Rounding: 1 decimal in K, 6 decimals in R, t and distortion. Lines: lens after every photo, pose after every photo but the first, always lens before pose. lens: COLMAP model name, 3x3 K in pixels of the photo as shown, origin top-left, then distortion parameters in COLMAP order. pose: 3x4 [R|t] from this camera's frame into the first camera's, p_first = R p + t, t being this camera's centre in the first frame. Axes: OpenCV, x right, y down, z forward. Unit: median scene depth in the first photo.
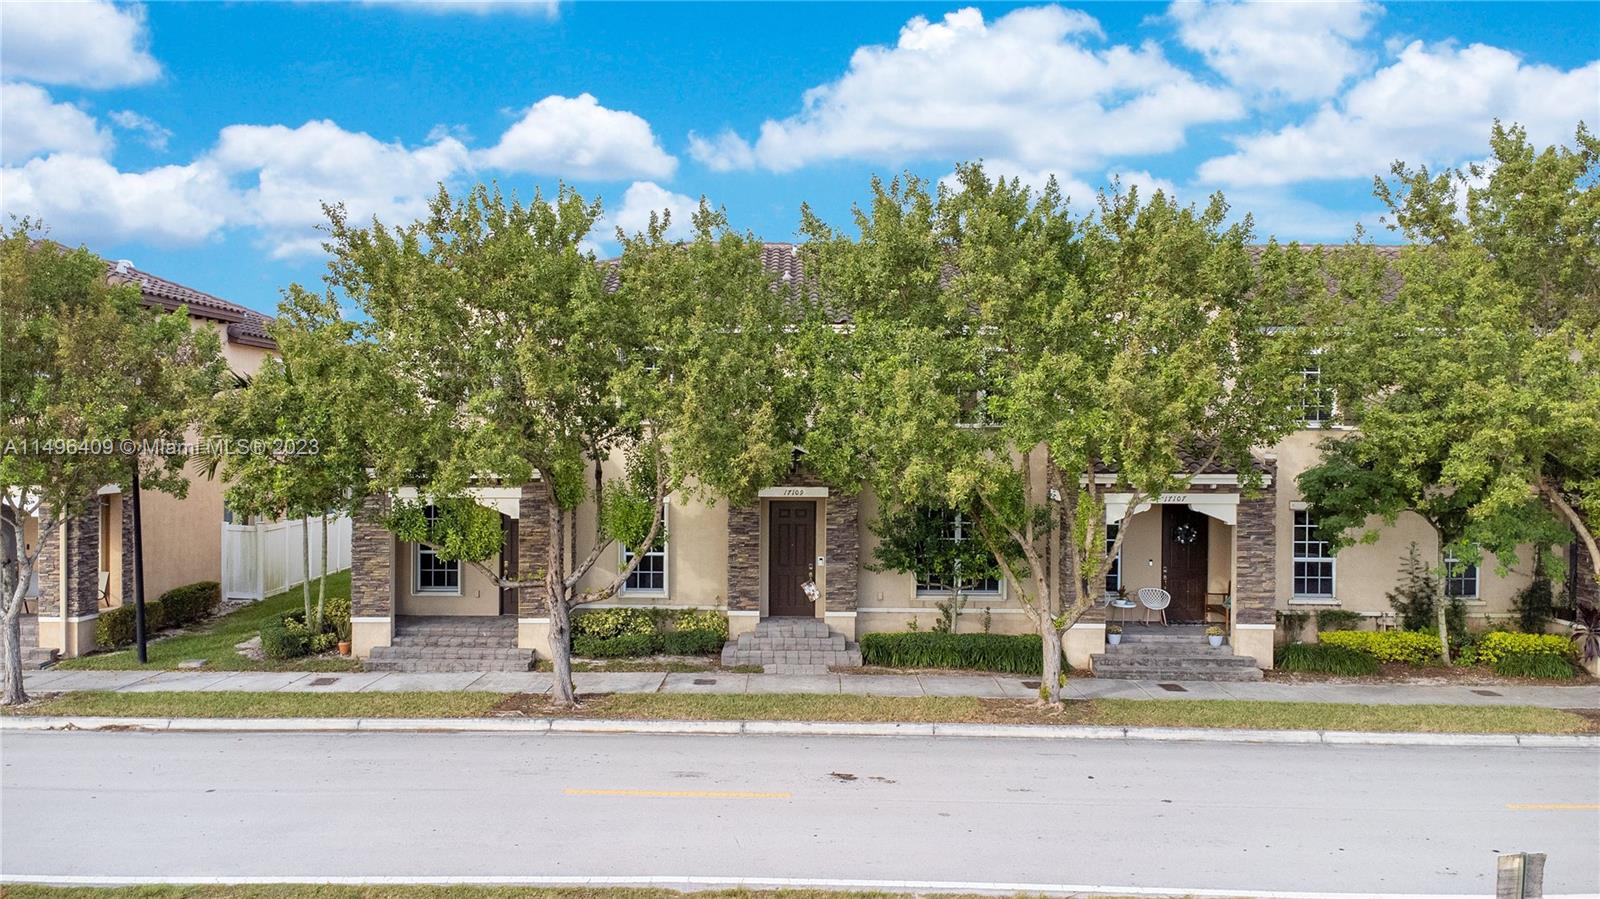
lens RADIAL K [[1165.5, 0, 796.7], [0, 1165.5, 454.8], [0, 0, 1]] dist [0.023571, -0.009559]
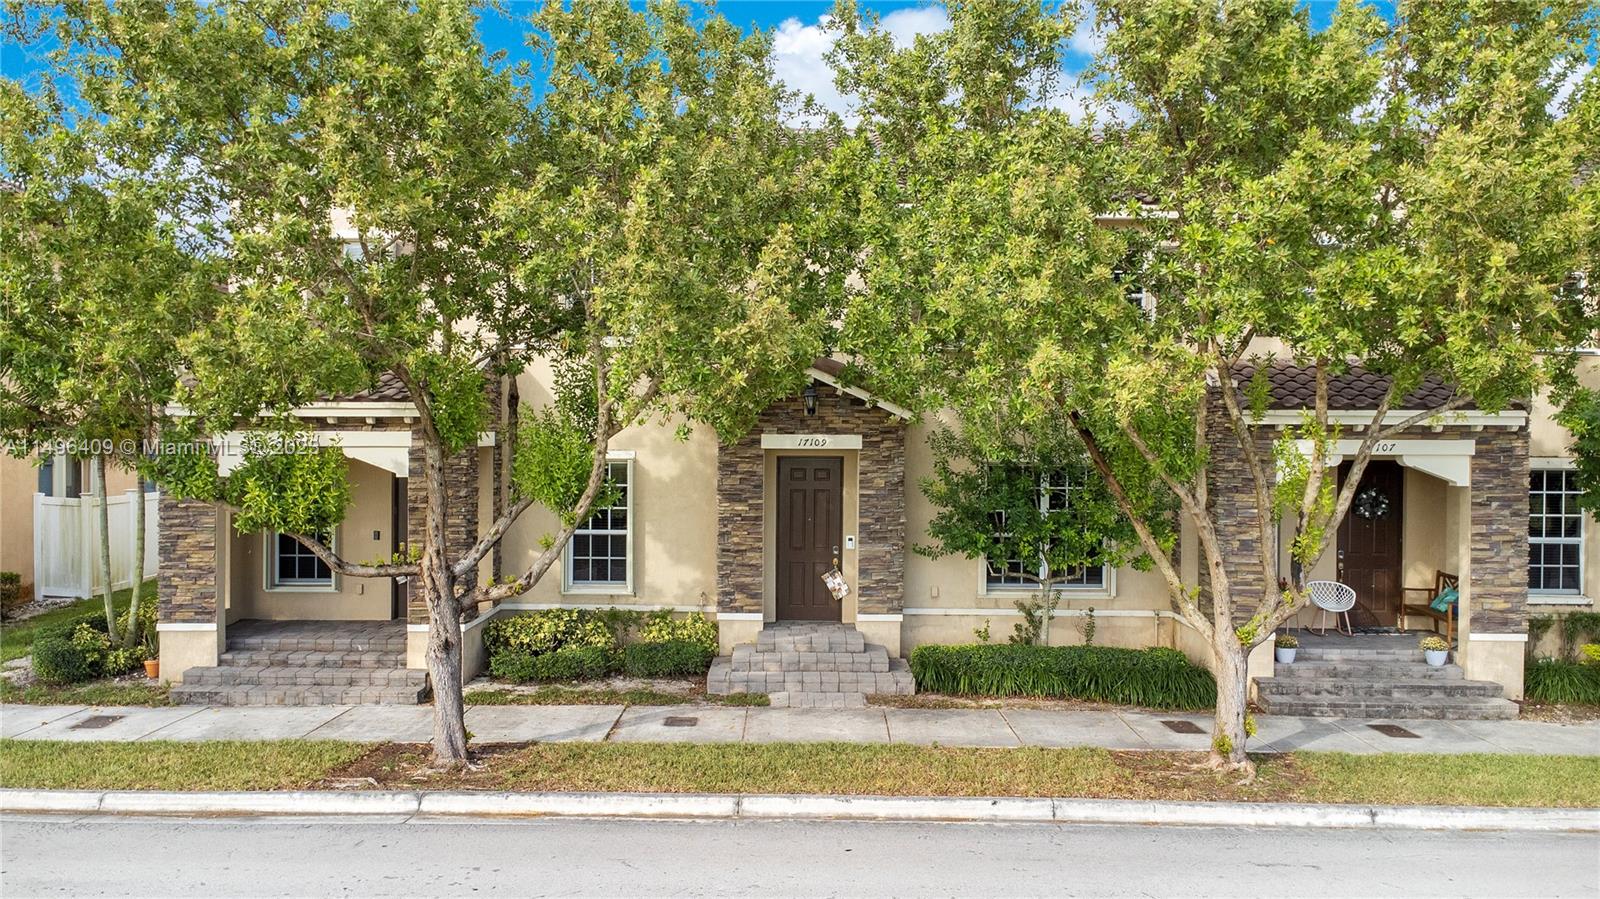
lens RADIAL K [[1165.5, 0, 798.9], [0, 1165.5, 452.9], [0, 0, 1]] dist [0.023571, -0.009559]
pose [[0.999995, 0.000277, 0.003054, -0.013781], [-0.000270, 0.999997, -0.002229, 0.043414], [-0.003054, 0.002228, 0.999993, 0.332154]]
